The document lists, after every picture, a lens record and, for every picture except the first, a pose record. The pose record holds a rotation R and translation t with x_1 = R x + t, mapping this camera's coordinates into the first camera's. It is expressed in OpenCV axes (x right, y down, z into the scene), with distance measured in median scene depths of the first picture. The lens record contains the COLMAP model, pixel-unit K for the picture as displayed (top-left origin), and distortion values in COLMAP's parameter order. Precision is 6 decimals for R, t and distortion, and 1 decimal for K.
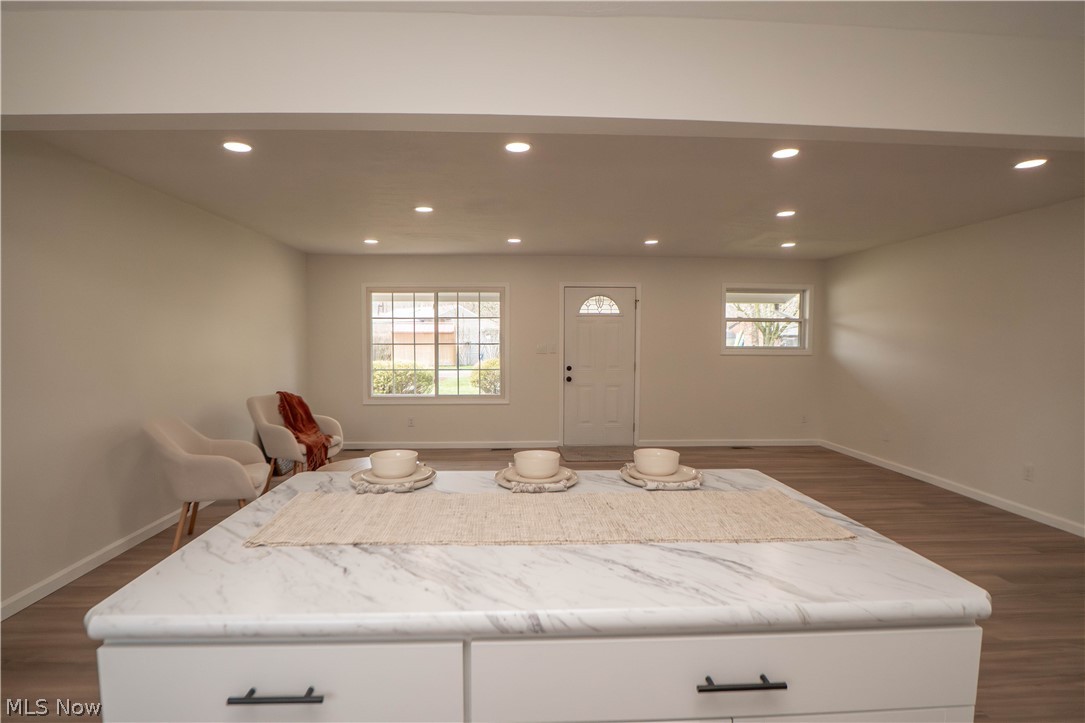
lens RADIAL K [[555.5, 0, 546.1], [0, 555.5, 371.0], [0, 0, 1]] dist [-0.034449, 0.005838]
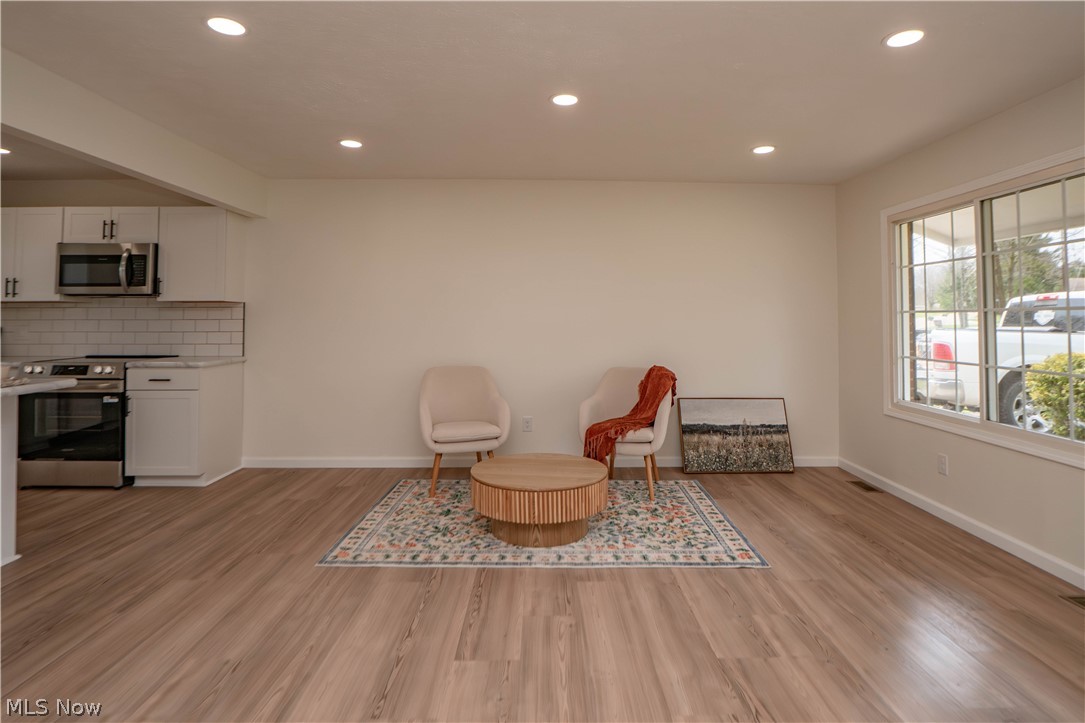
lens RADIAL K [[555.5, 0, 553.6], [0, 555.5, 295.3], [0, 0, 1]] dist [-0.034449, 0.005838]
pose [[-0.043317, -0.043194, -0.998127, 0.282006], [-0.065626, 0.997030, -0.040299, -0.020539], [0.996904, 0.063758, -0.046023, 0.654130]]
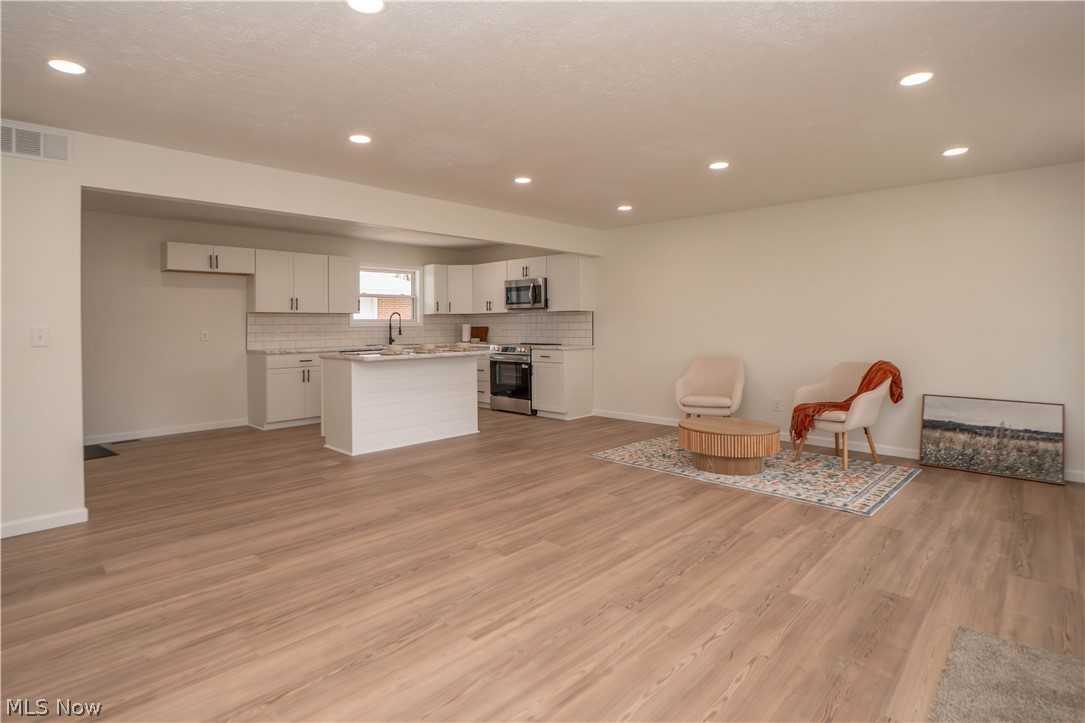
lens RADIAL K [[555.5, 0, 532.7], [0, 555.5, 326.1], [0, 0, 1]] dist [-0.034449, 0.005838]
pose [[-0.743927, 0.000215, -0.668261, 0.421764], [-0.041653, 0.998041, 0.046691, -0.030093], [0.666962, 0.062570, -0.742460, 0.960253]]
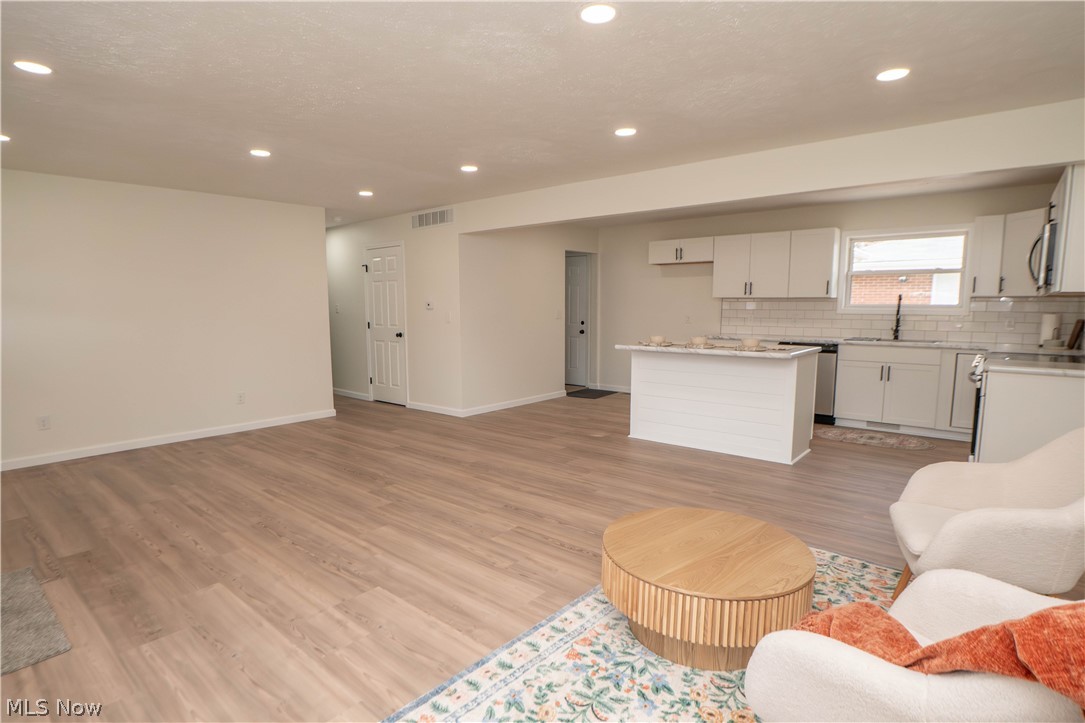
lens RADIAL K [[565.4, 0, 515.6], [0, 565.4, 381.4], [0, 0, 1]] dist [-0.040989, 0.002630]
pose [[-0.697007, -0.100966, 0.709921, -0.343401], [0.045368, 0.981845, 0.184182, -0.045140], [-0.715628, 0.160584, -0.679772, 0.909963]]
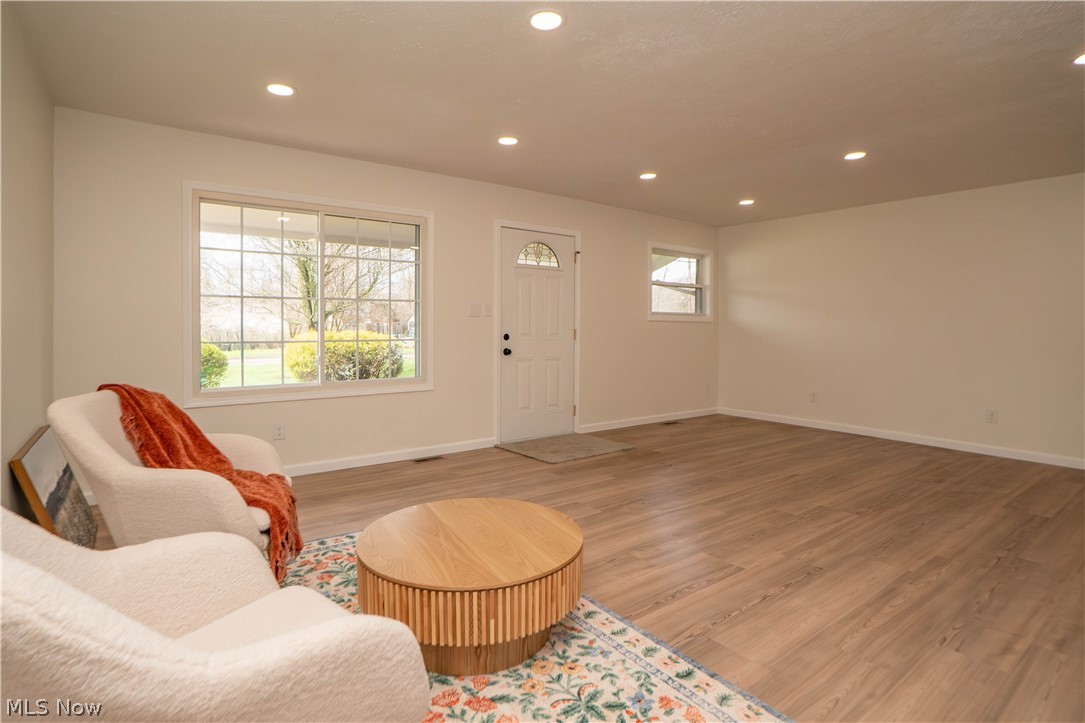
lens RADIAL K [[555.5, 0, 548.1], [0, 555.5, 325.3], [0, 0, 1]] dist [-0.034449, 0.005838]
pose [[0.829325, 0.002483, 0.558761, -0.330372], [0.028469, 0.998504, -0.046692, 0.015902], [-0.558041, 0.054631, 0.828013, 0.360791]]
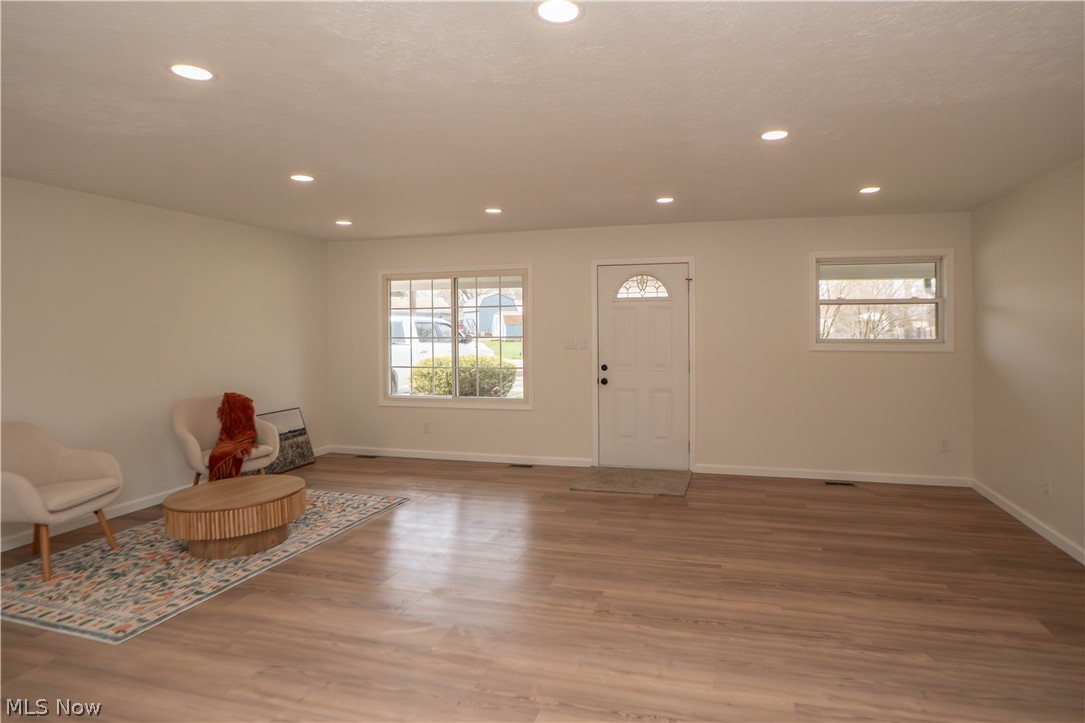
lens RADIAL K [[578.3, 0, 605.7], [0, 578.3, 338.1], [0, 0, 1]] dist [-0.034931, 0.002058]
pose [[0.955242, -0.003930, -0.295800, 0.292632], [-0.007712, 0.999241, -0.038182, -0.015749], [0.295725, 0.038754, 0.954487, 0.212569]]
